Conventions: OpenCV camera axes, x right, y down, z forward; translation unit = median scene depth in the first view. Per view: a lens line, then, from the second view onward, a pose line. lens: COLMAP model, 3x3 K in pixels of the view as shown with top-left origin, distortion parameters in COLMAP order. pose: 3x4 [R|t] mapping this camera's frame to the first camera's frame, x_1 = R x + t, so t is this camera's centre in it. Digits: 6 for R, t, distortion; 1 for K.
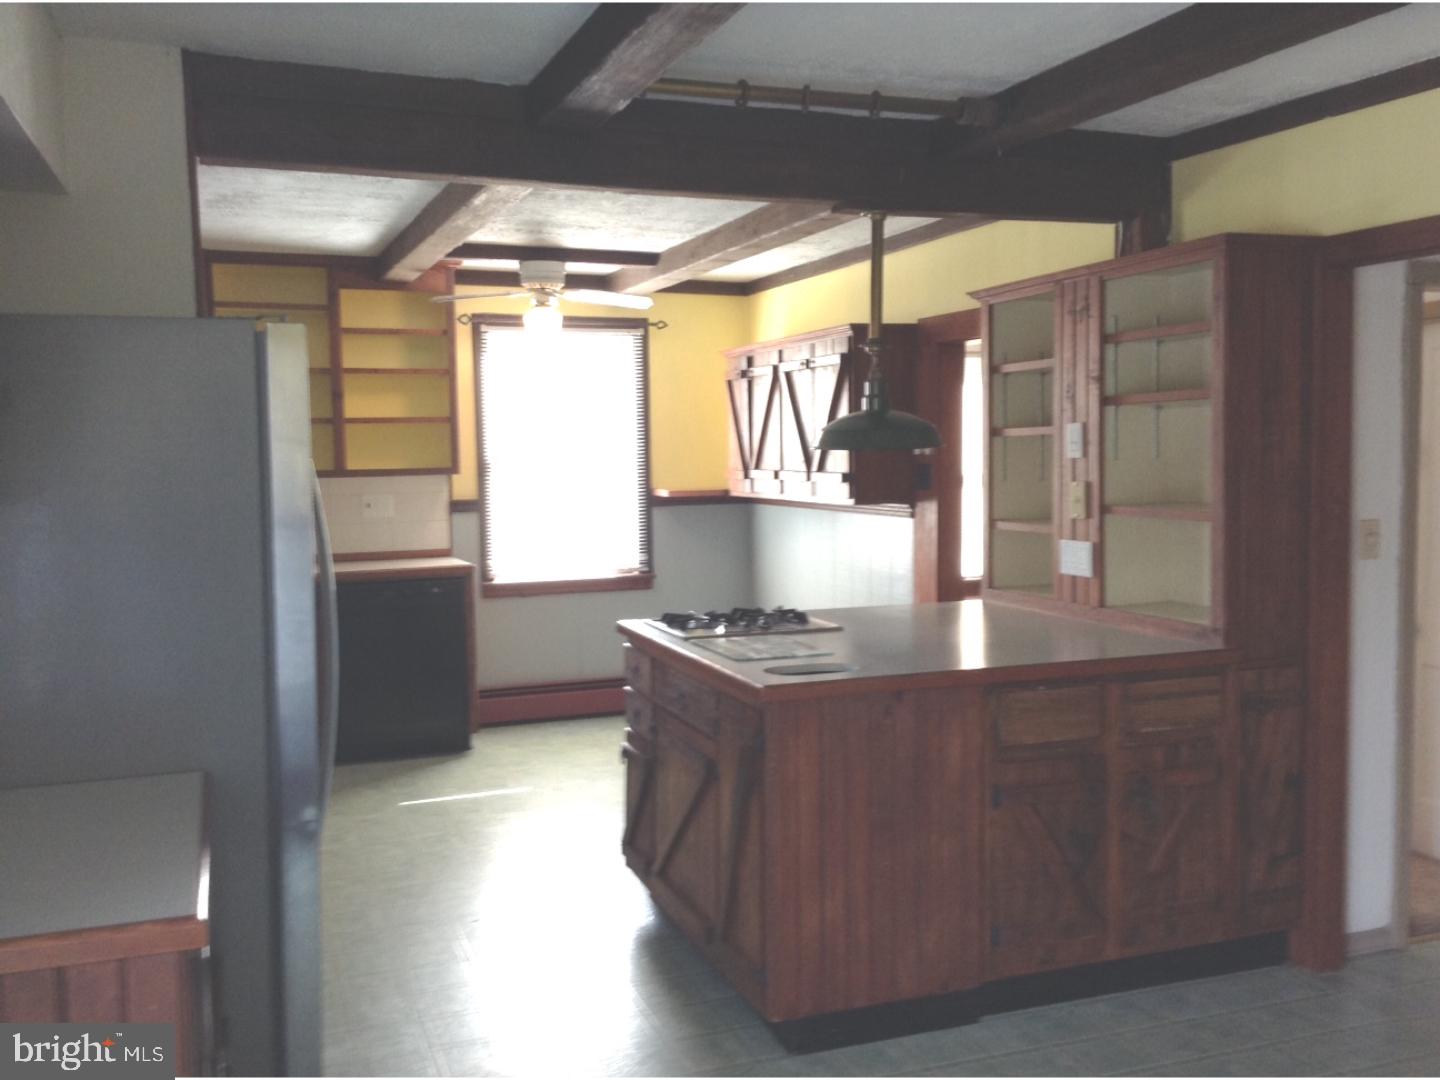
lens RADIAL K [[1326.1, 0, 720.0], [0, 1326.1, 541.5], [0, 0, 1]] dist [0.045711, 0.000000]
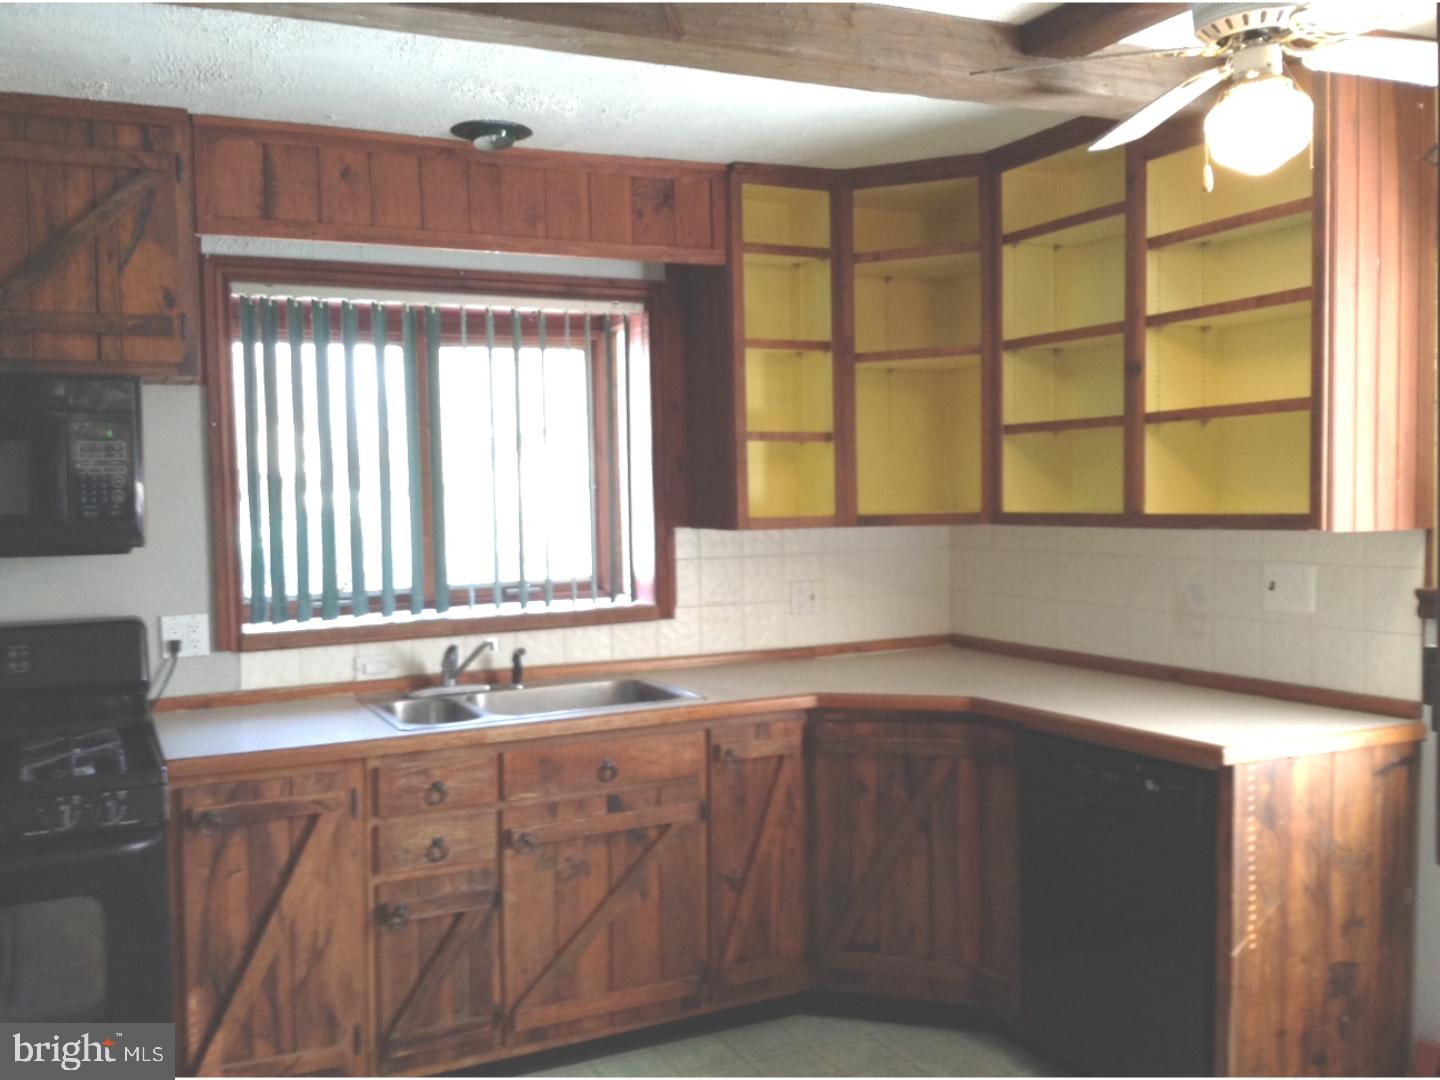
lens RADIAL K [[1326.1, 0, 717.0], [0, 1326.1, 531.2], [0, 0, 1]] dist [0.045711, 0.000000]
pose [[0.110795, 0.047984, -0.992684, 0.213616], [-0.059664, 0.997353, 0.041550, -0.058849], [0.992051, 0.054624, 0.113364, 0.781310]]
